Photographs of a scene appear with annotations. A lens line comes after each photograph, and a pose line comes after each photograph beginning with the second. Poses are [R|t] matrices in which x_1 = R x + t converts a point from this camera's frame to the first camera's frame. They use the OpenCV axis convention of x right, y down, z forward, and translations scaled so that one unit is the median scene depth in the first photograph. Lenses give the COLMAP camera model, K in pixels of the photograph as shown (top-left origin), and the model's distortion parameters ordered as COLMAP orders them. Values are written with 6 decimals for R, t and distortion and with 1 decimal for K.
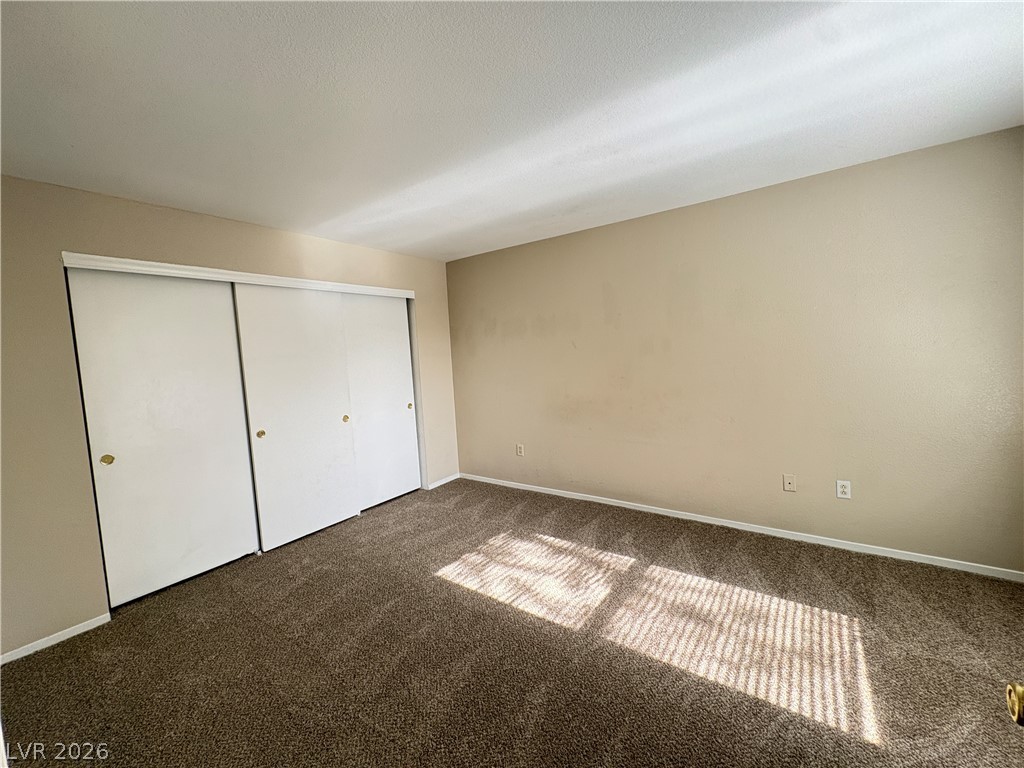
lens RADIAL K [[411.0, 0, 515.7], [0, 411.0, 382.6], [0, 0, 1]] dist [0.001179, 0.000087]
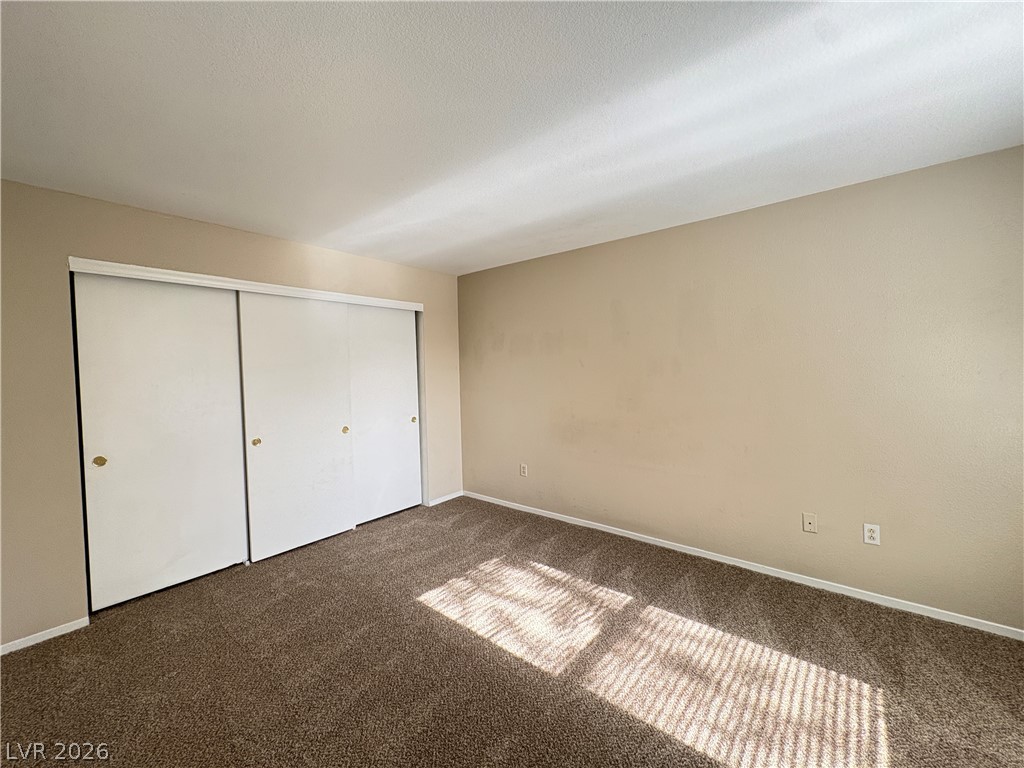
lens RADIAL K [[411.0, 0, 515.1], [0, 411.0, 383.3], [0, 0, 1]] dist [0.001179, 0.000087]
pose [[0.997119, 0.035062, -0.067258, 0.080292], [-0.037585, 0.998622, -0.036628, -0.005127], [0.065881, 0.039050, 0.997063, 0.051475]]
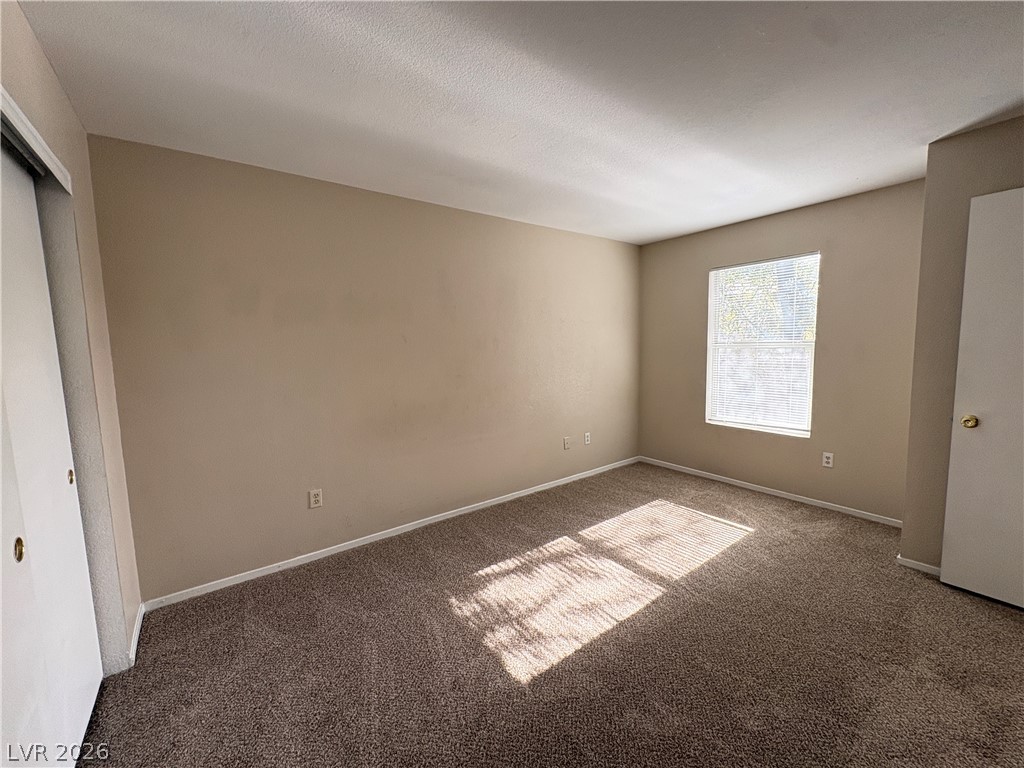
lens RADIAL K [[411.0, 0, 516.9], [0, 411.0, 377.5], [0, 0, 1]] dist [0.001179, 0.000087]
pose [[0.295532, -0.036964, 0.954617, -0.827309], [0.073471, 0.997171, 0.015867, -0.018049], [-0.952503, 0.065447, 0.297412, 0.827883]]
